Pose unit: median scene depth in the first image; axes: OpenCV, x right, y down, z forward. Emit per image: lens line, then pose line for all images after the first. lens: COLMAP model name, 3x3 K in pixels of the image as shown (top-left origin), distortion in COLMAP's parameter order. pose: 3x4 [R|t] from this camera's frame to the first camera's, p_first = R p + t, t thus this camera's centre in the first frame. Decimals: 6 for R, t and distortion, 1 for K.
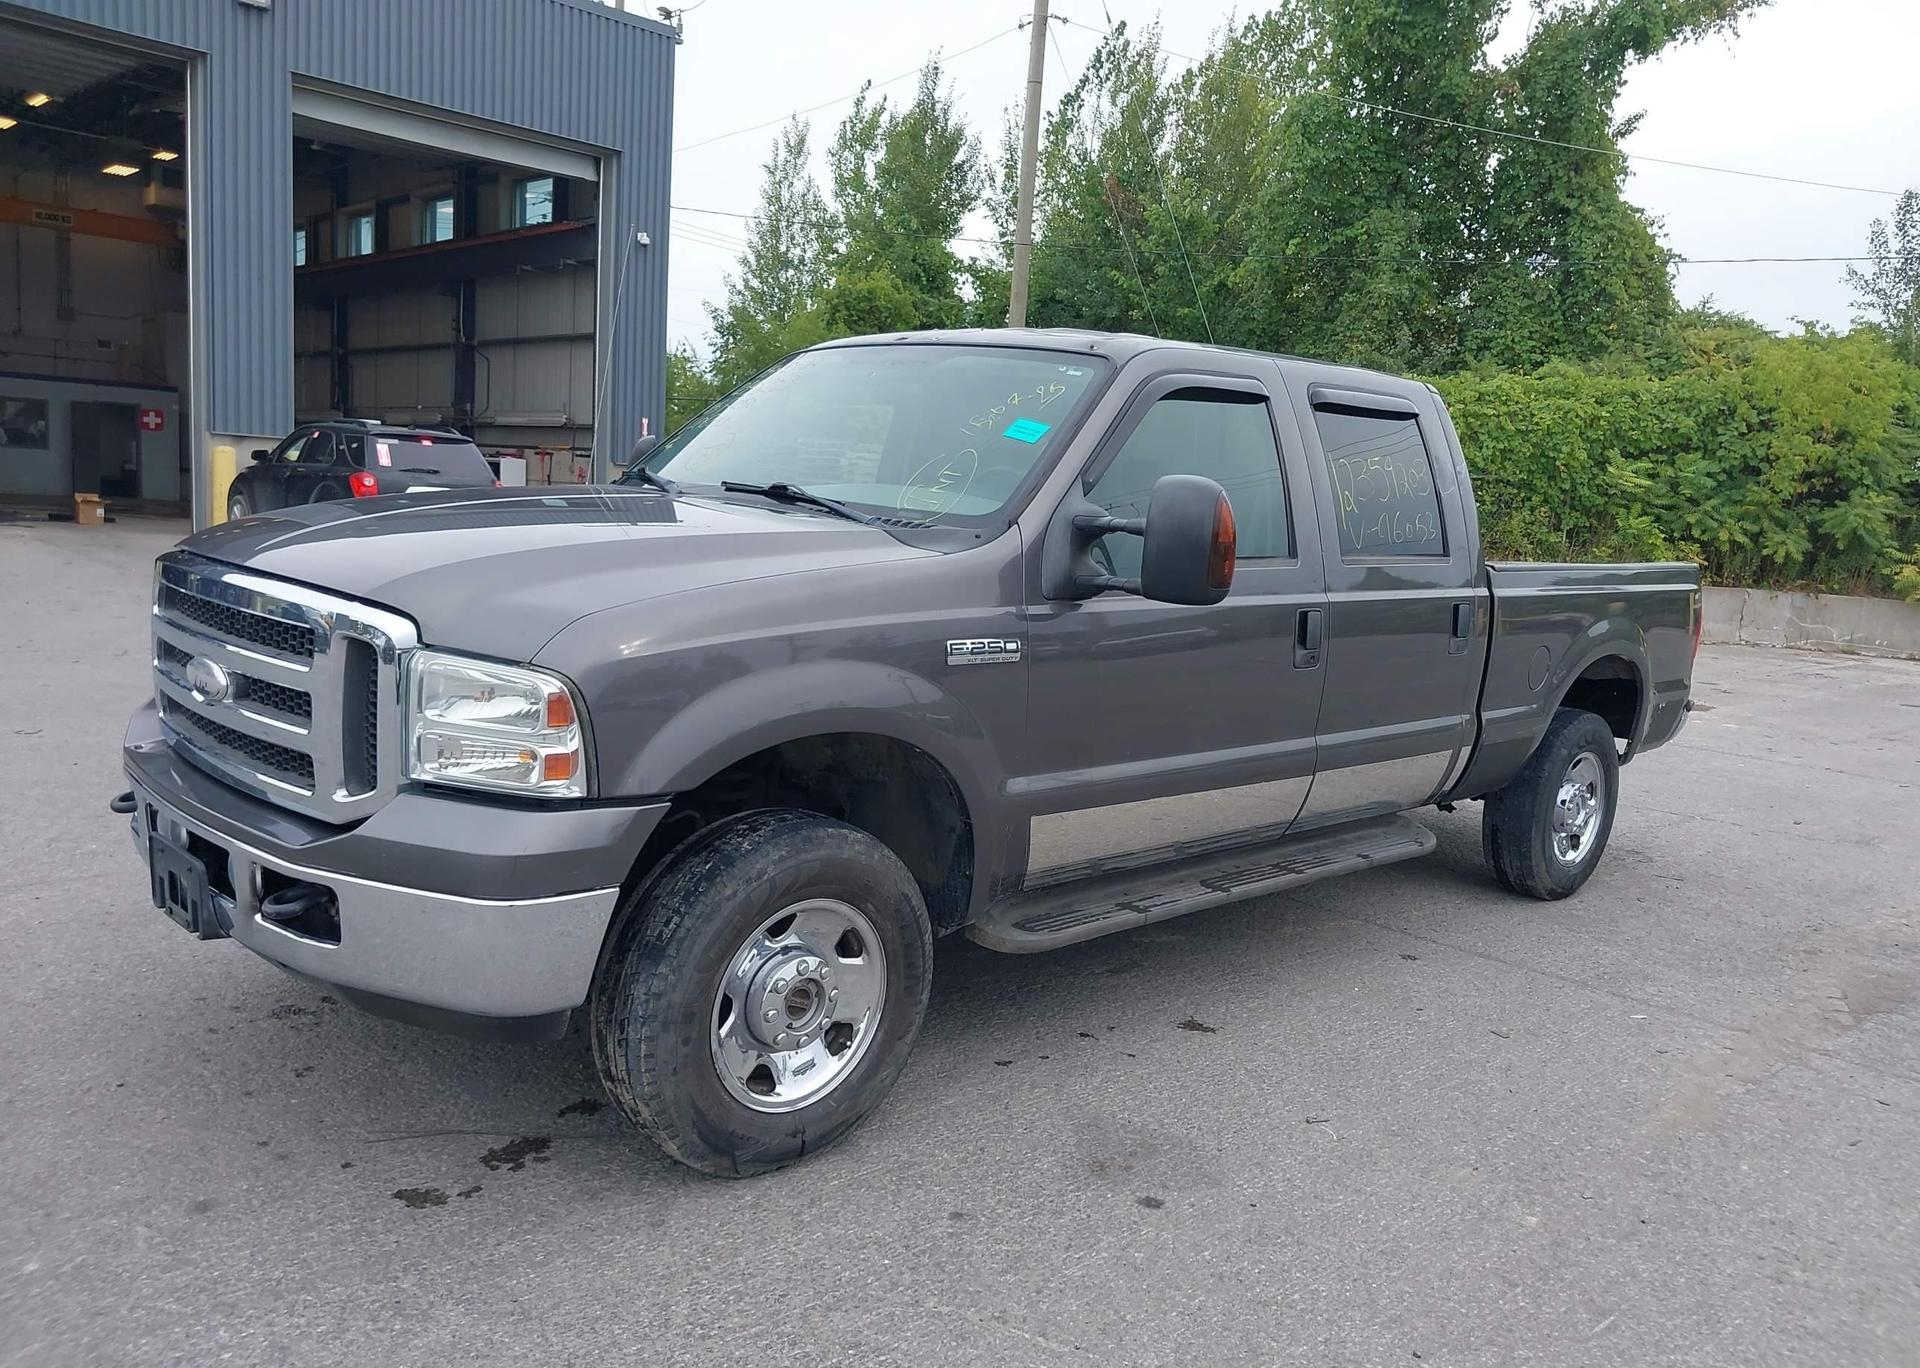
lens RADIAL K [[1506.6, 0, 976.4], [0, 1506.6, 685.0], [0, 0, 1]] dist [0.032036, -0.037838]
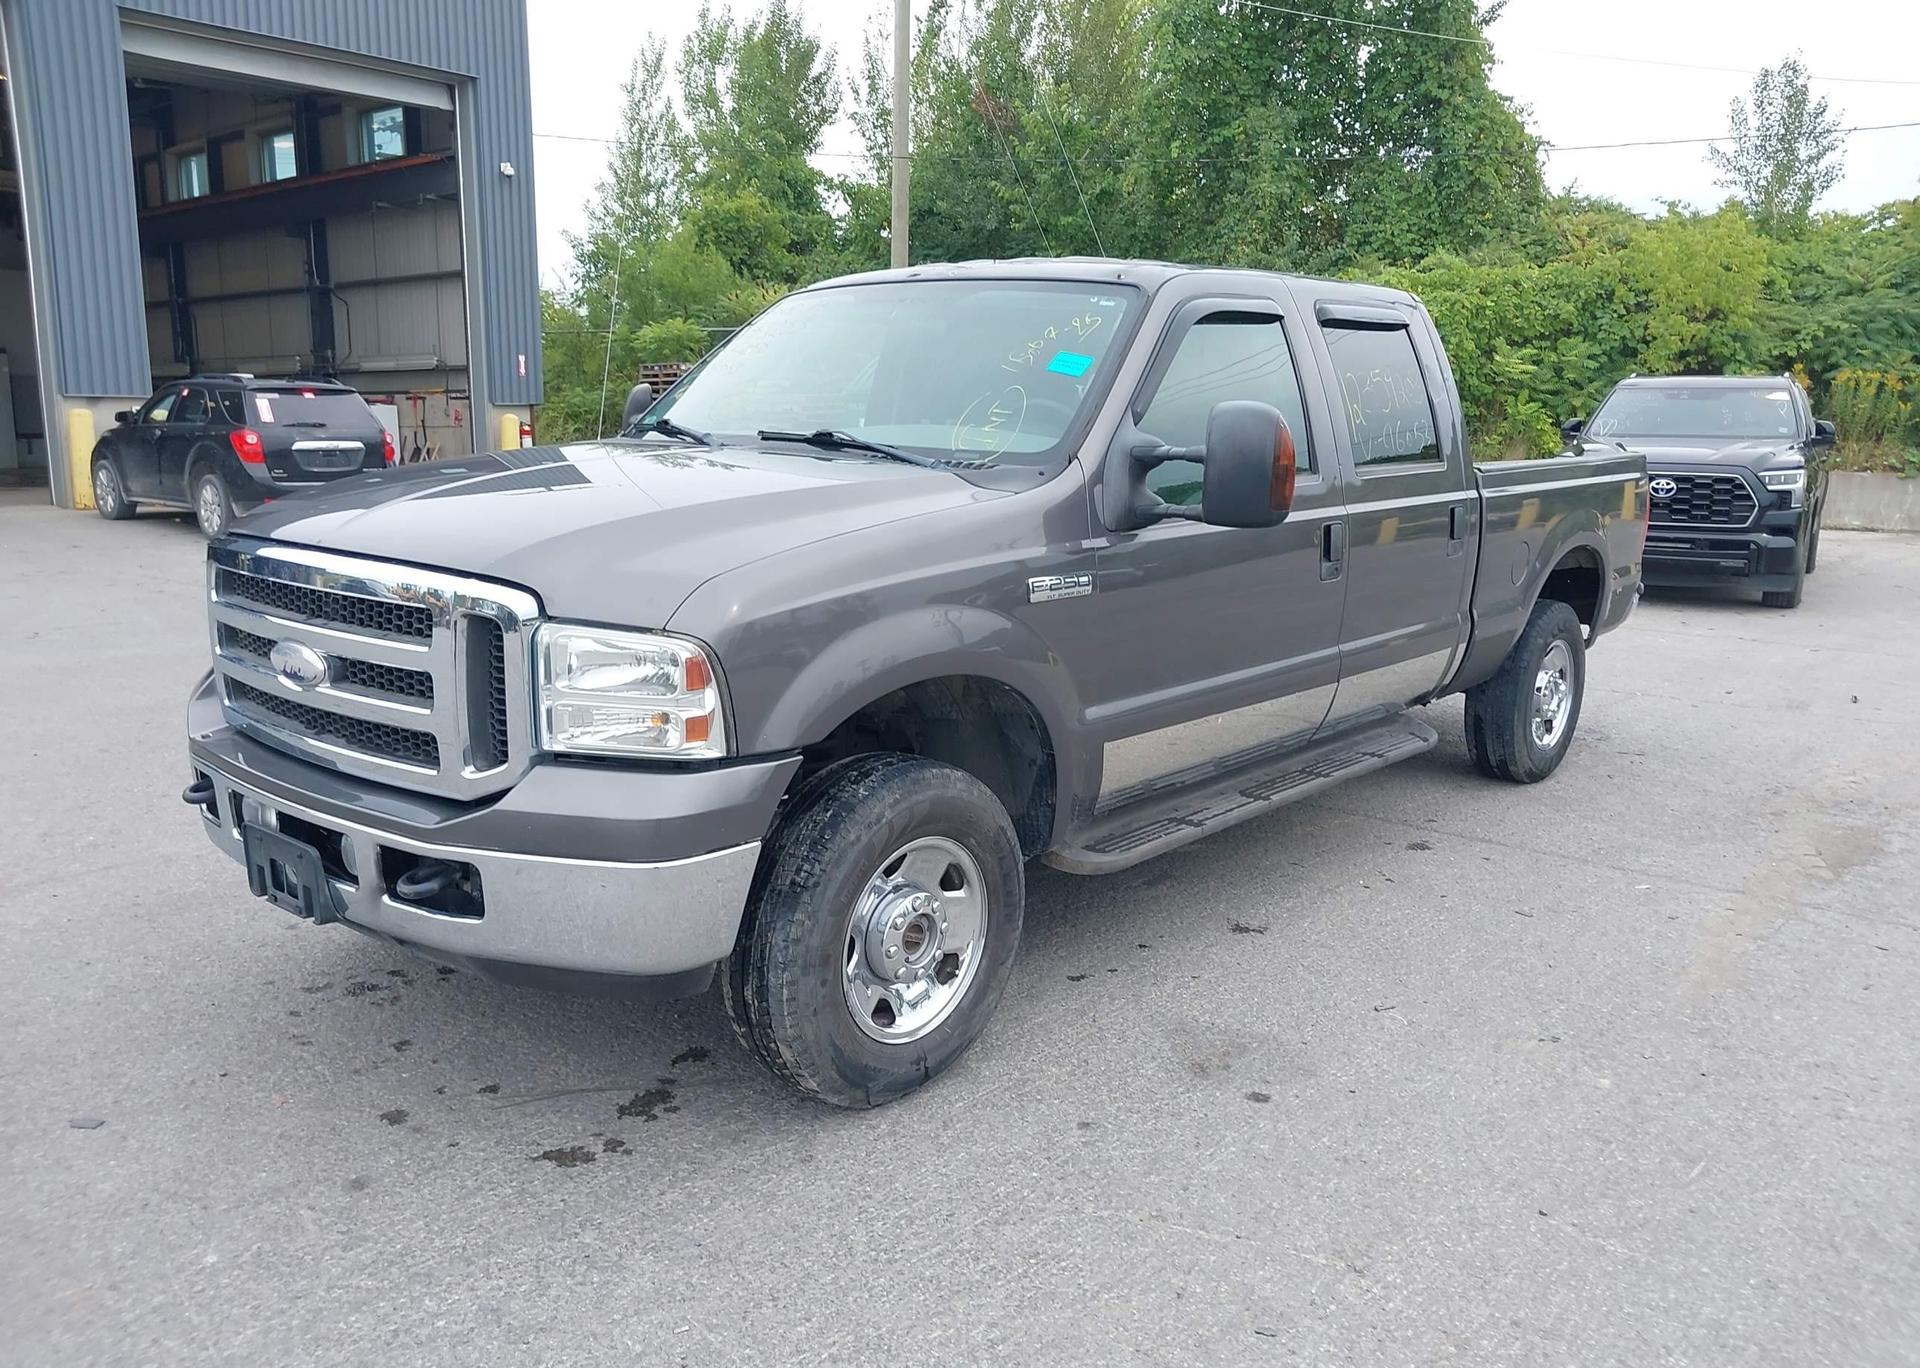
lens RADIAL K [[1506.6, 0, 979.0], [0, 1506.6, 685.6], [0, 0, 1]] dist [0.032036, -0.037838]
pose [[0.994868, -0.068792, 0.074202, -0.114122], [0.064656, 0.996291, 0.056774, -0.014430], [-0.077833, -0.051685, 0.995626, -0.017908]]
